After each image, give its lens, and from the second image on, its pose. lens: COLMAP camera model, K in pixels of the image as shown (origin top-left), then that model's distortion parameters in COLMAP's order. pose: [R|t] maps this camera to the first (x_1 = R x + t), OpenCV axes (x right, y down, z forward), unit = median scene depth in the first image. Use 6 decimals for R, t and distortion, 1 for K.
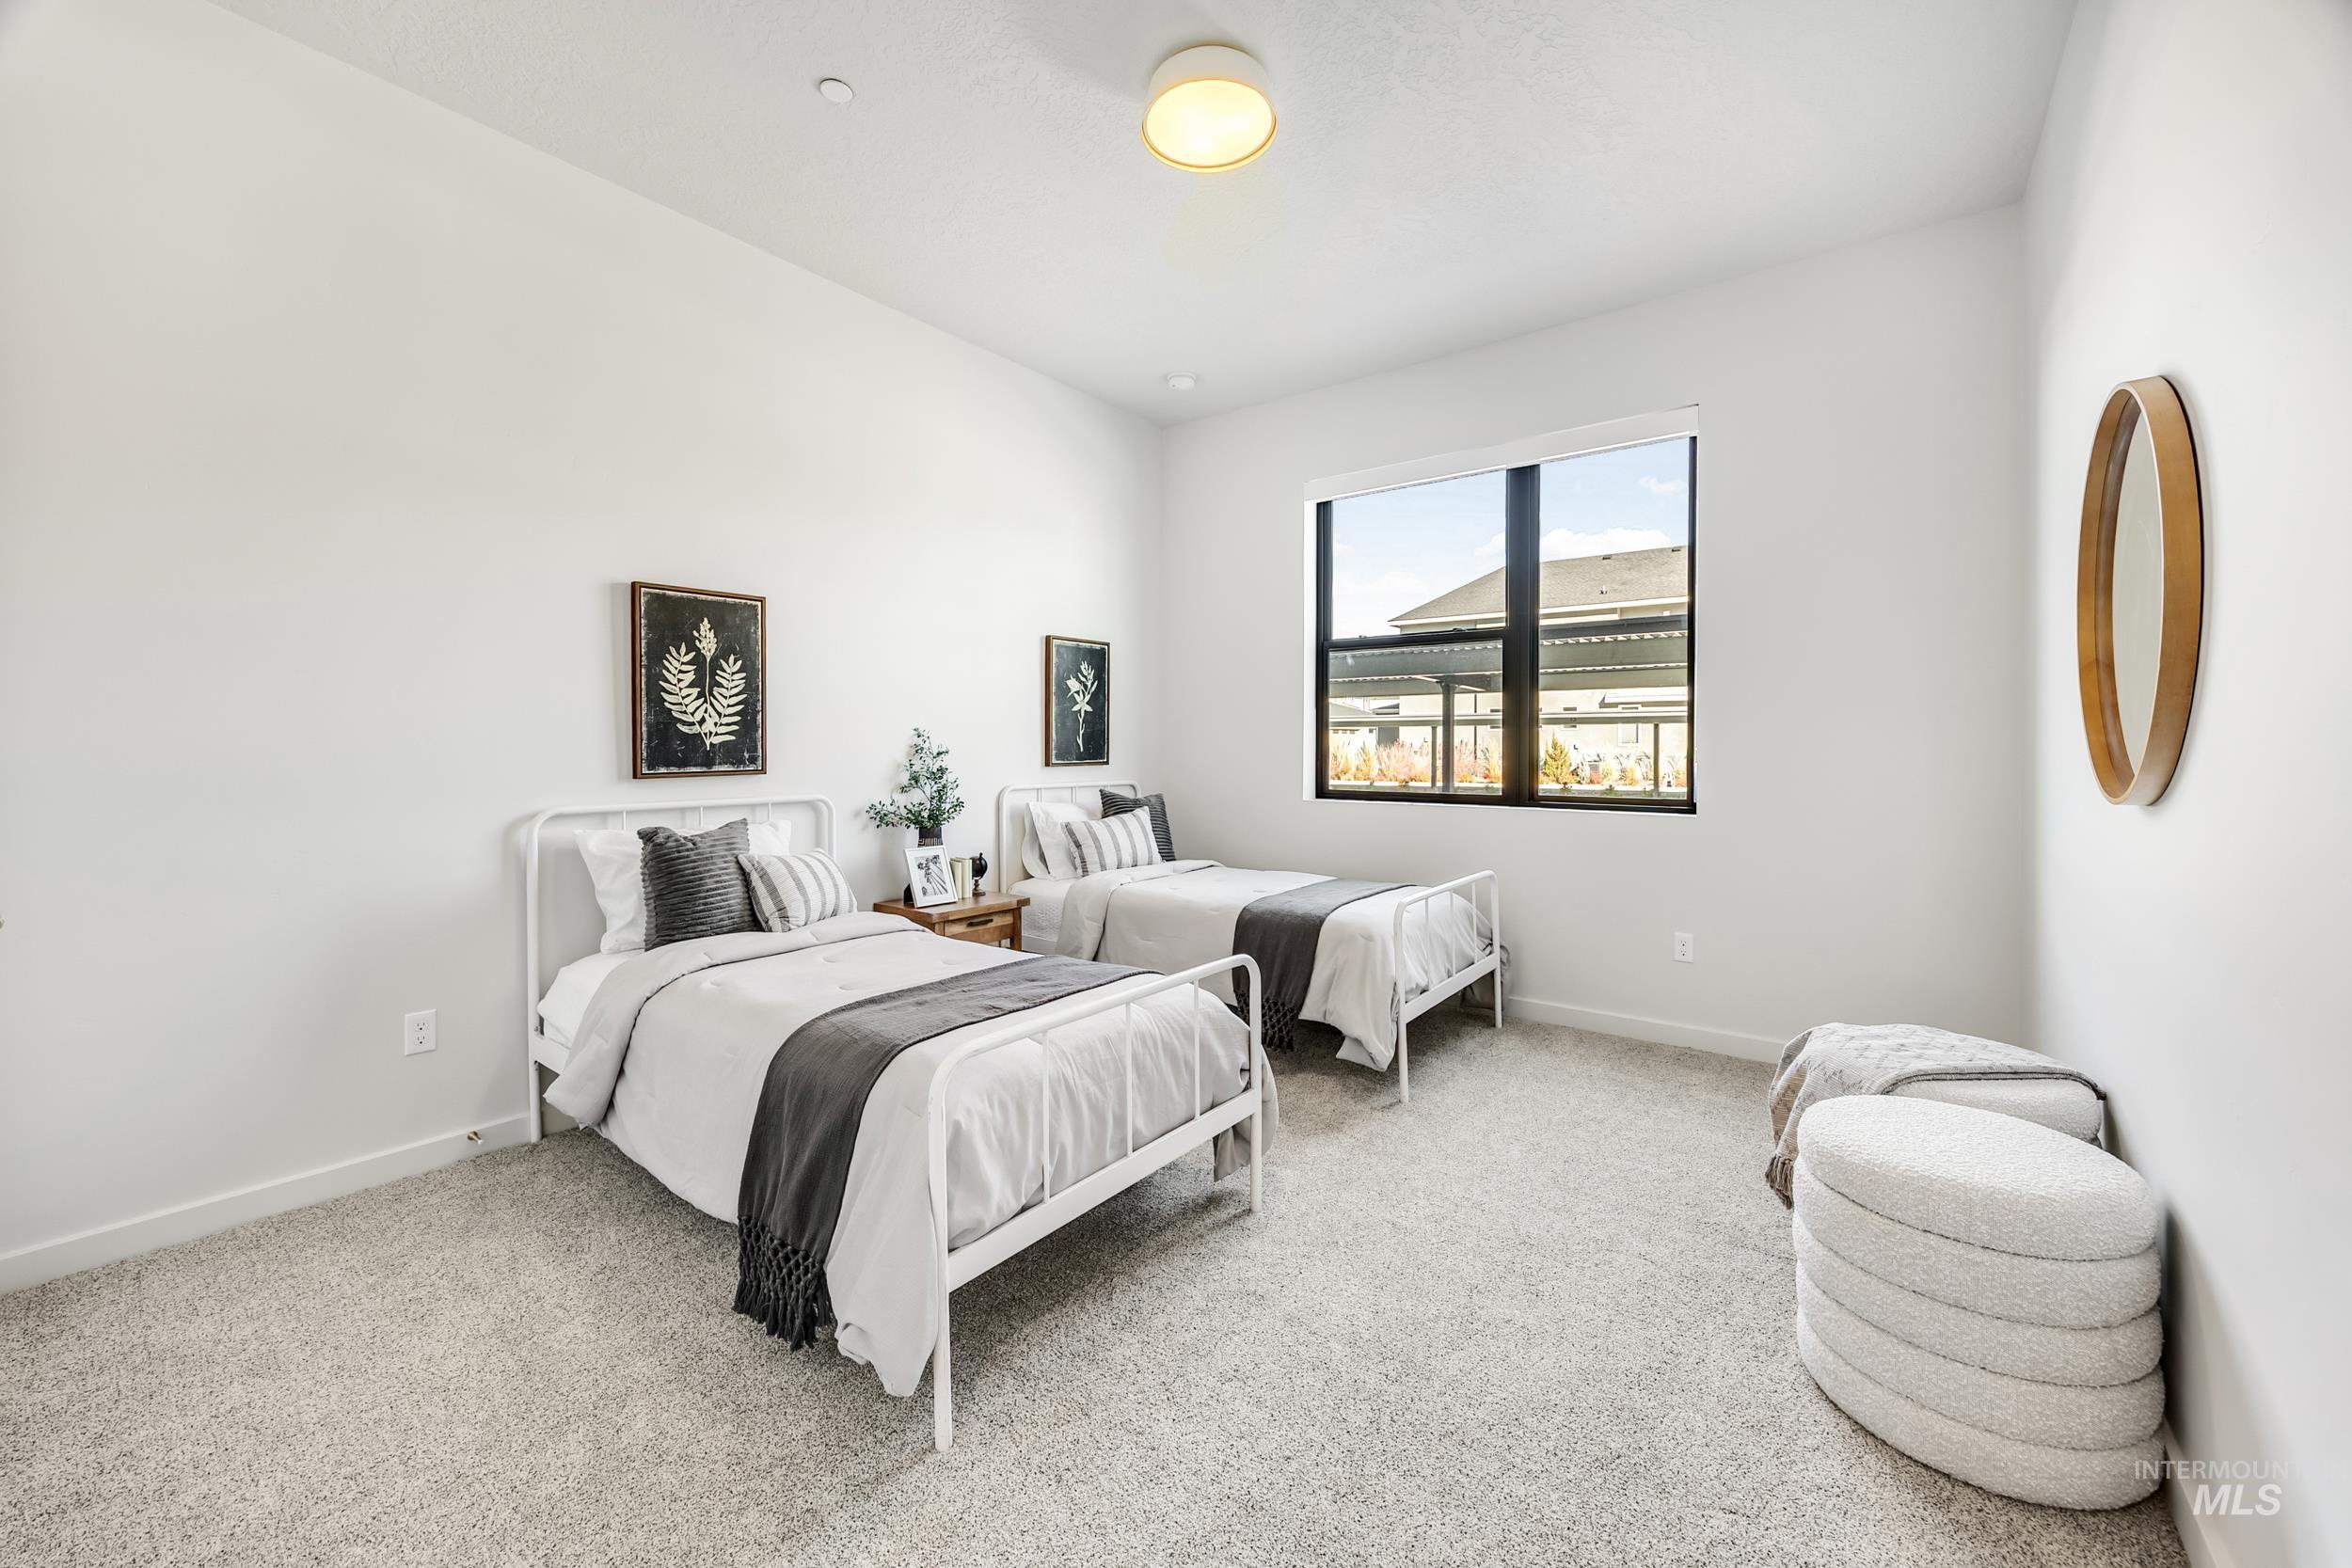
lens RADIAL K [[912.8, 0, 1174.1], [0, 912.8, 759.9], [0, 0, 1]] dist [0.000560, -0.000184]
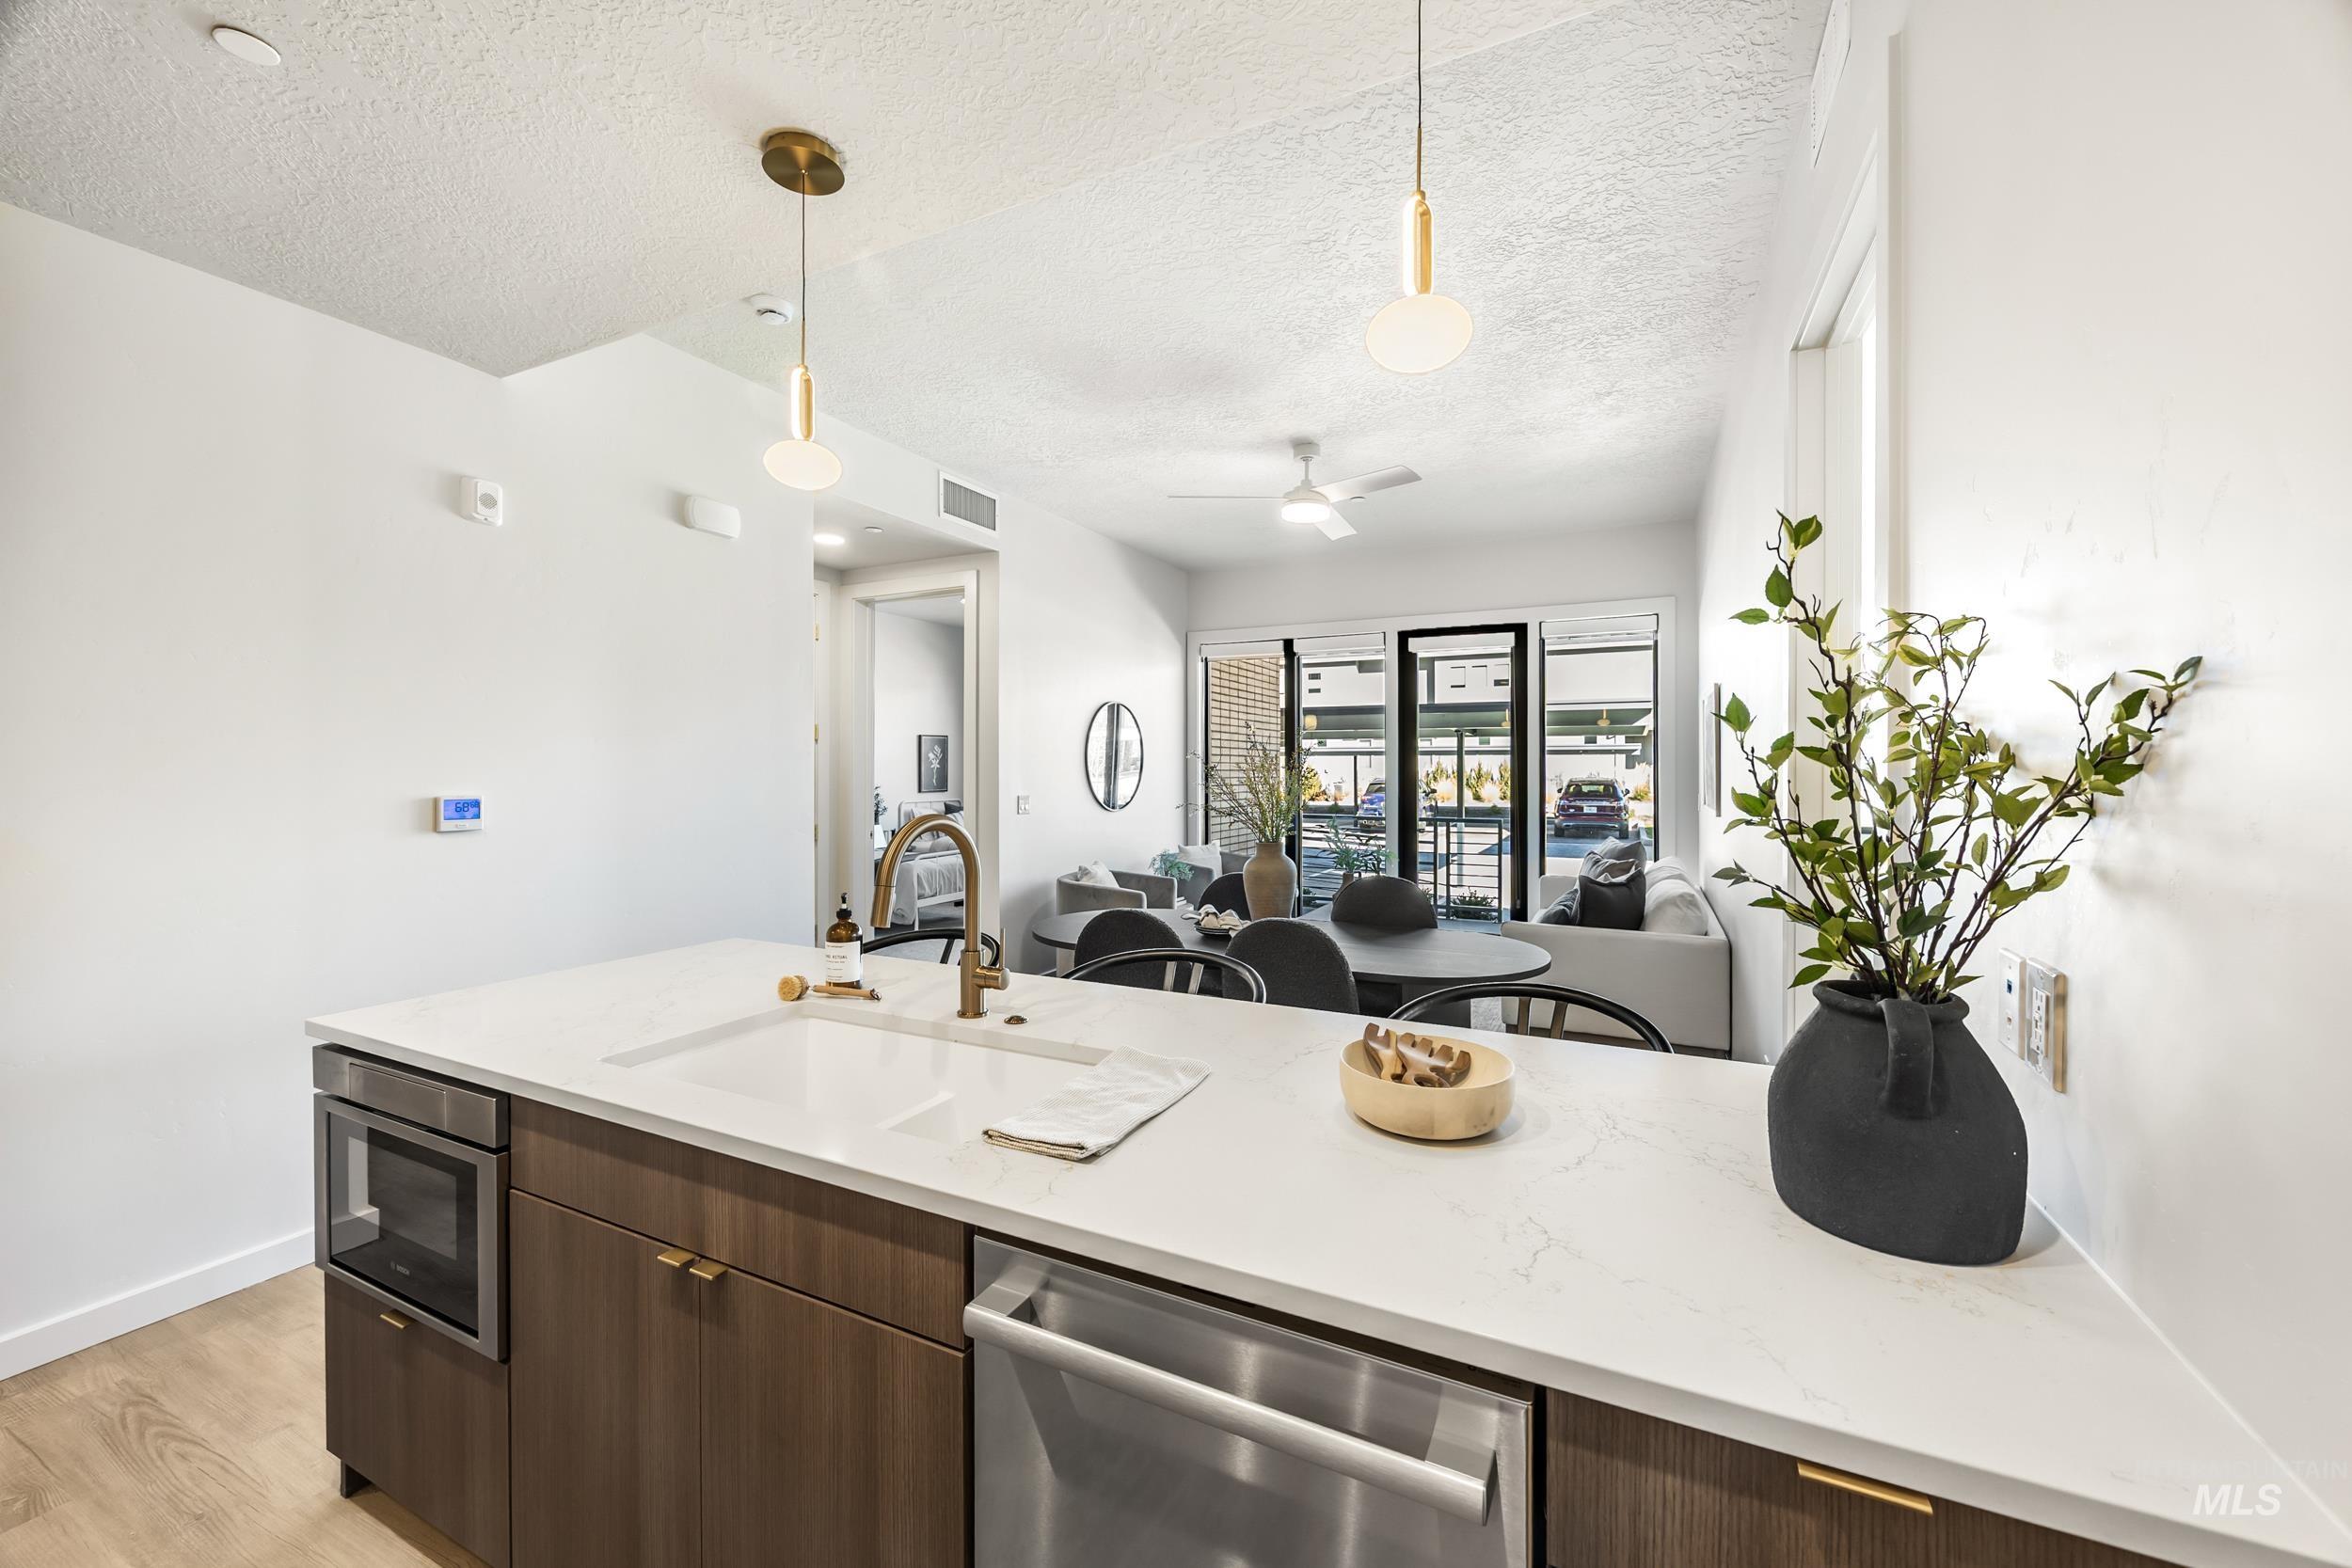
lens RADIAL K [[912.8, 0, 1174.1], [0, 912.8, 759.9], [0, 0, 1]] dist [0.000560, -0.000184]
pose [[0.982322, 0.002586, 0.187181, 0.057587], [0.001402, 0.999775, -0.021169, -0.025395], [-0.187194, 0.021057, 0.982097, -1.356704]]
